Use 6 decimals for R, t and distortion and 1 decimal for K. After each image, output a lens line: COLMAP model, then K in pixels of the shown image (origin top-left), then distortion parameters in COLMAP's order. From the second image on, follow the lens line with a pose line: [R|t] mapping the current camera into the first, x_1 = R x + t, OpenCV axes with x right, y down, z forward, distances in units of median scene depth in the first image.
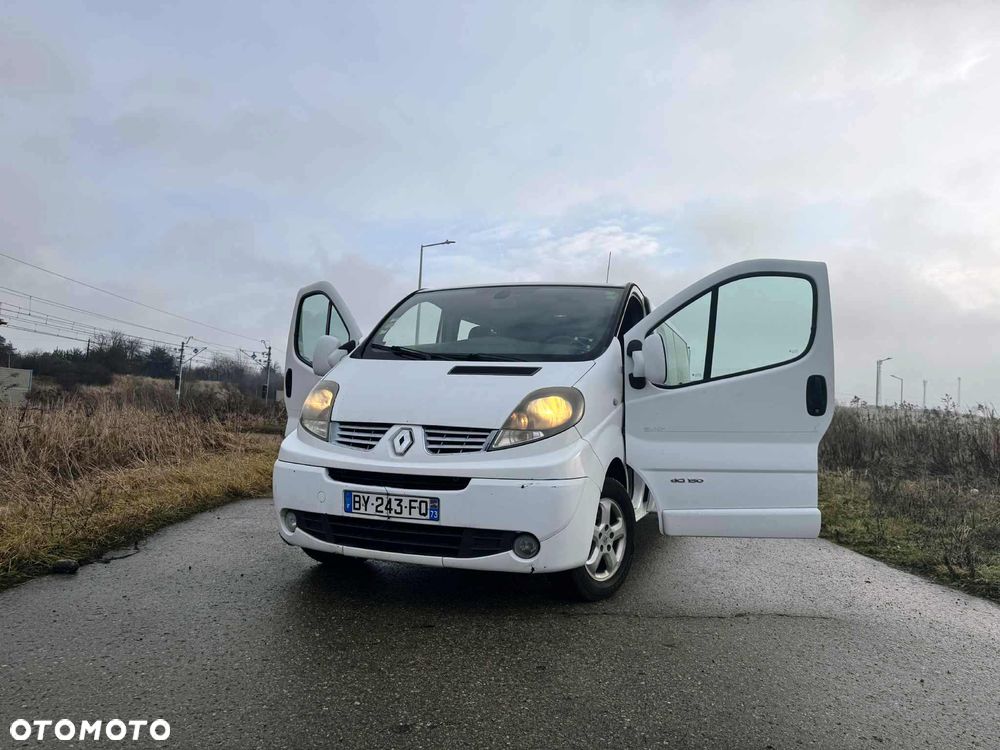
lens RADIAL K [[697.4, 0, 500.0], [0, 697.4, 375.0], [0, 0, 1]] dist [0.125521, -0.160662]
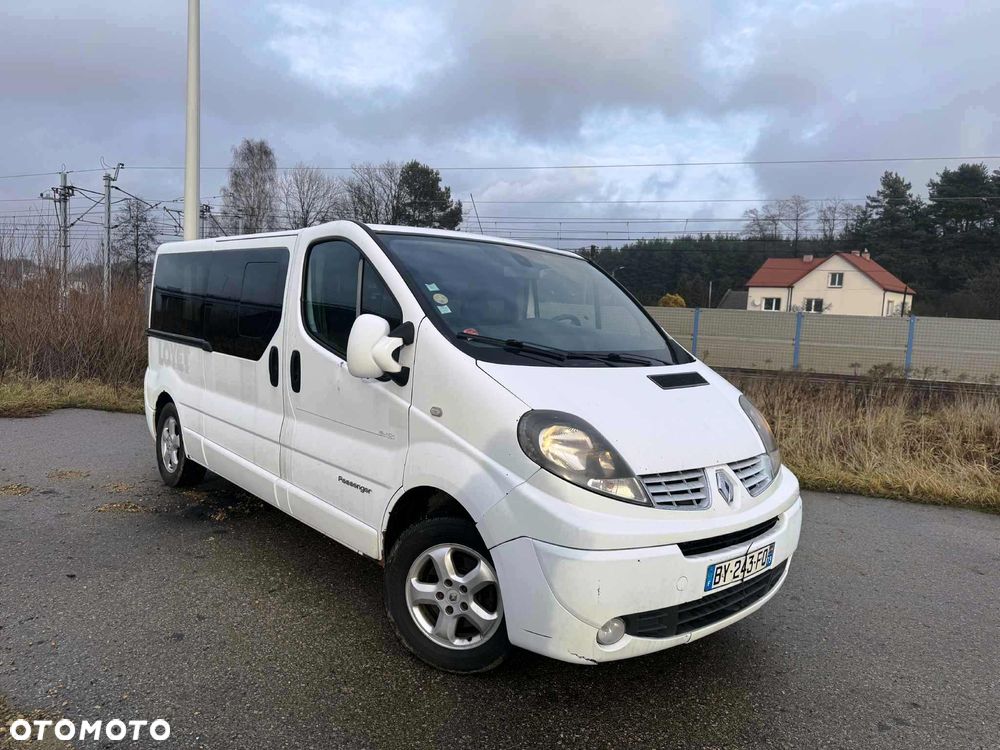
lens RADIAL K [[697.4, 0, 500.0], [0, 697.4, 375.0], [0, 0, 1]] dist [0.125521, -0.160662]
pose [[0.468852, -0.097762, 0.877850, -1.007289], [-0.076359, 0.985649, 0.150550, -0.144696], [-0.879970, -0.137618, 0.454659, 0.890472]]
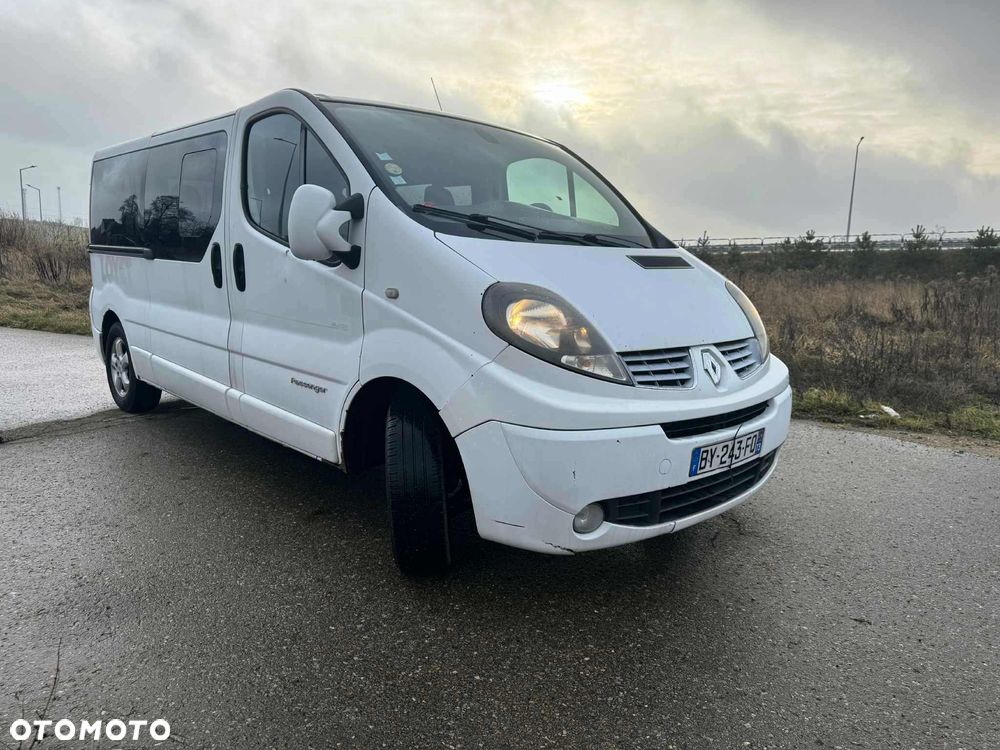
lens RADIAL K [[697.4, 0, 500.0], [0, 697.4, 375.0], [0, 0, 1]] dist [0.125521, -0.160662]
pose [[0.441929, -0.176175, 0.879580, -0.932920], [-0.057468, 0.972951, 0.223750, -0.056712], [-0.895207, -0.149430, 0.419851, 0.902280]]
